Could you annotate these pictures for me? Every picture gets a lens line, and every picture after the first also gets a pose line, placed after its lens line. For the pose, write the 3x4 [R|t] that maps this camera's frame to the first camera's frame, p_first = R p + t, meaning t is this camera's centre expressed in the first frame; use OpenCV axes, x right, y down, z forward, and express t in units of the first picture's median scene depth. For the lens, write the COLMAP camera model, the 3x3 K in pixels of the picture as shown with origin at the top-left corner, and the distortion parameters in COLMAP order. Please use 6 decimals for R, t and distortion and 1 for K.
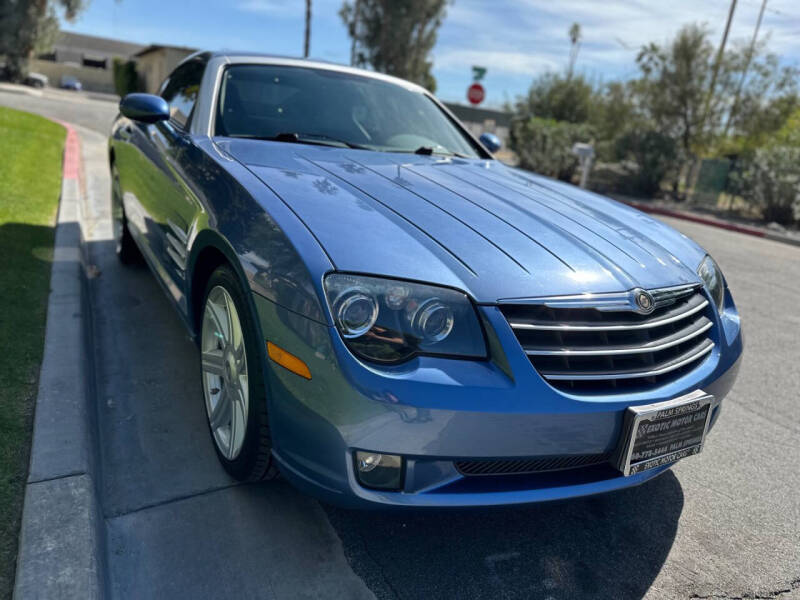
lens RADIAL K [[580.9, 0, 396.6], [0, 580.9, 290.6], [0, 0, 1]] dist [-0.000680, -0.004939]
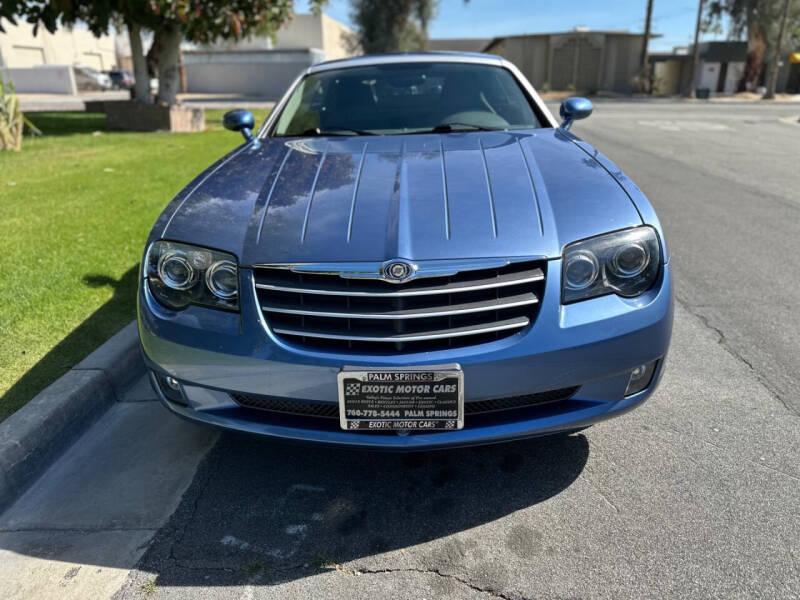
lens RADIAL K [[574.1, 0, 408.7], [0, 574.1, 287.3], [0, 0, 1]] dist [0.019926, -0.025353]
pose [[0.840716, 0.043974, -0.539688, 0.047347], [-0.026941, 0.998860, 0.039419, 0.000437], [0.540806, -0.018600, 0.840942, 0.007524]]
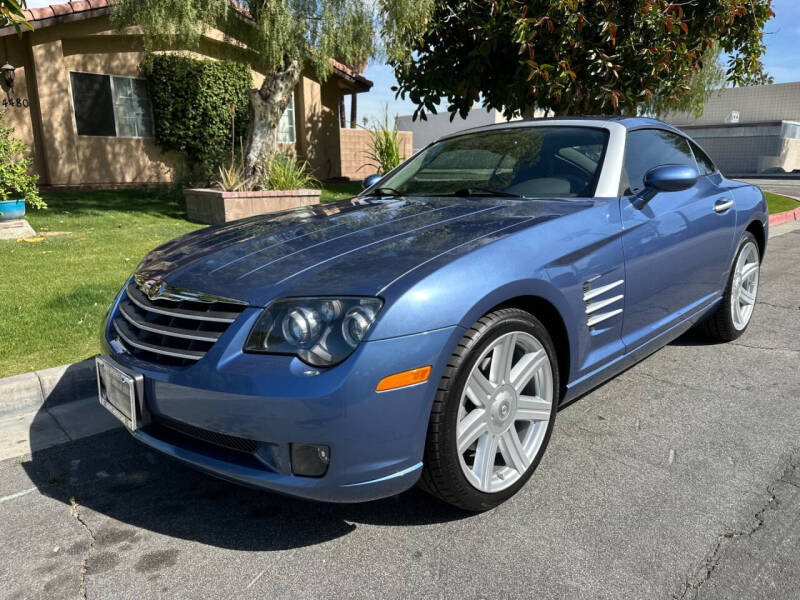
lens RADIAL K [[573.2, 0, 401.5], [0, 573.2, 300.5], [0, 0, 1]] dist [0.005961, -0.006620]
pose [[0.235805, 0.094942, -0.967151, 0.083308], [-0.227339, 0.972990, 0.040086, -0.006105], [0.944835, 0.210419, 0.251020, 0.057228]]
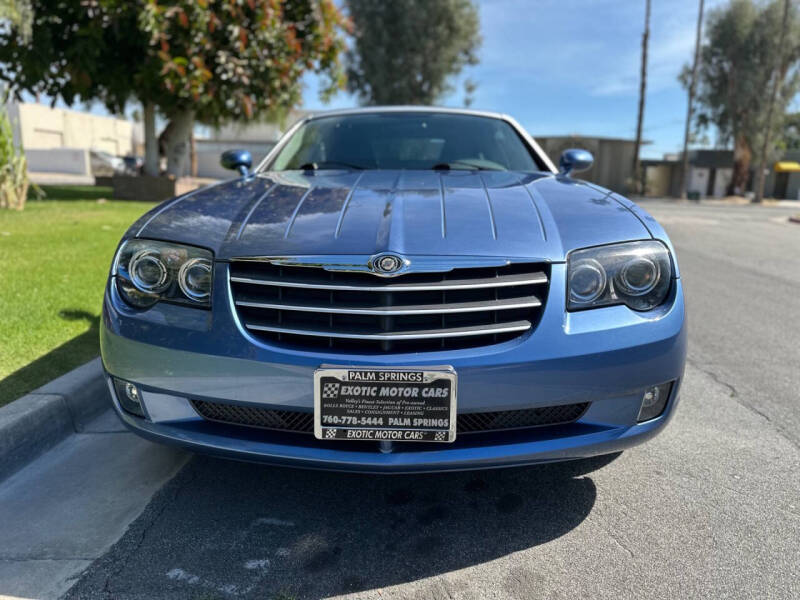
lens RADIAL K [[573.9, 0, 410.0], [0, 573.9, 297.2], [0, 0, 1]] dist [0.004786, -0.008490]
pose [[0.844196, -0.002148, -0.536030, 0.045415], [-0.061528, 0.992994, -0.100880, 0.007886], [0.532491, 0.118143, 0.838150, 0.012137]]
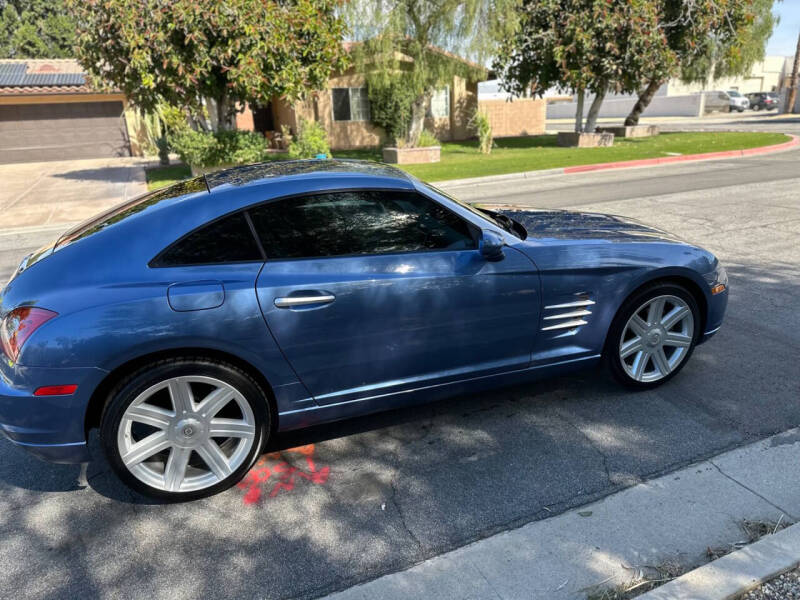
lens RADIAL K [[588.2, 0, 401.1], [0, 588.2, 339.0], [0, 0, 1]] dist [0.003274, -0.003429]
pose [[-0.103721, 0.225794, -0.968638, 0.423495], [-0.234463, 0.940893, 0.244433, 0.009257], [0.966576, 0.252463, -0.044650, 0.112099]]
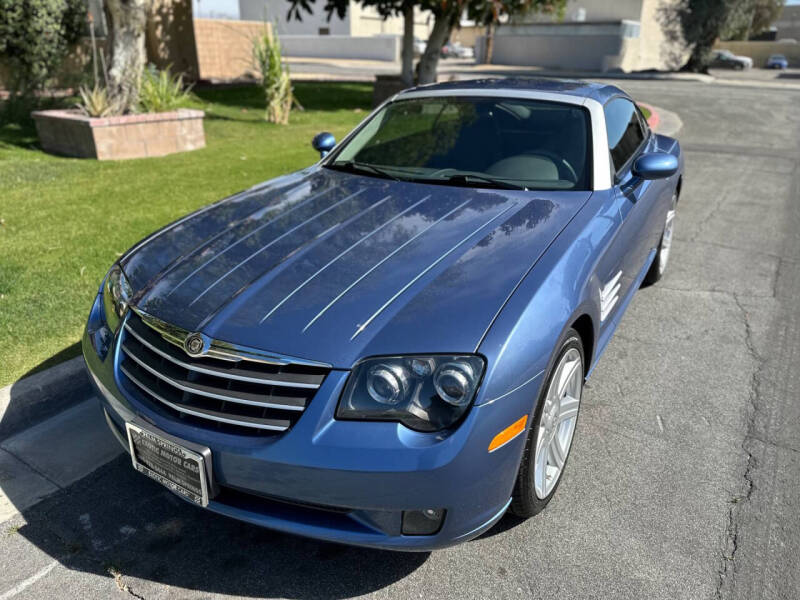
lens RADIAL K [[573.9, 0, 410.0], [0, 573.9, 297.2], [0, 0, 1]] dist [0.004786, -0.008490]
pose [[0.479270, 0.229363, -0.847167, 0.072747], [-0.189635, 0.969510, 0.155203, -0.015077], [0.856935, 0.086269, 0.508153, 0.037741]]
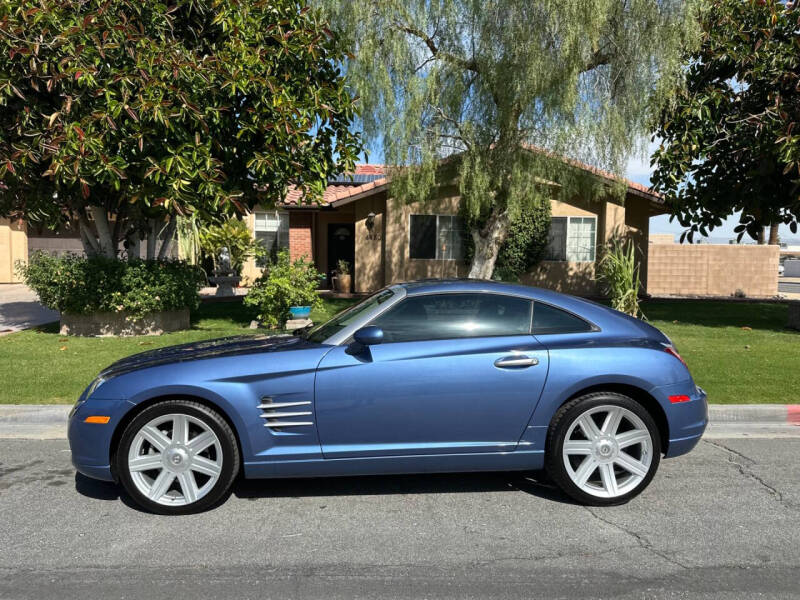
lens RADIAL K [[571.7, 0, 397.8], [0, 571.7, 275.5], [0, 0, 1]] dist [0.011178, -0.000184]
pose [[-0.459431, -0.122098, -0.879781, 0.107913], [-0.305541, 0.951783, 0.027467, -0.042098], [0.834007, 0.281429, -0.474585, 0.157731]]
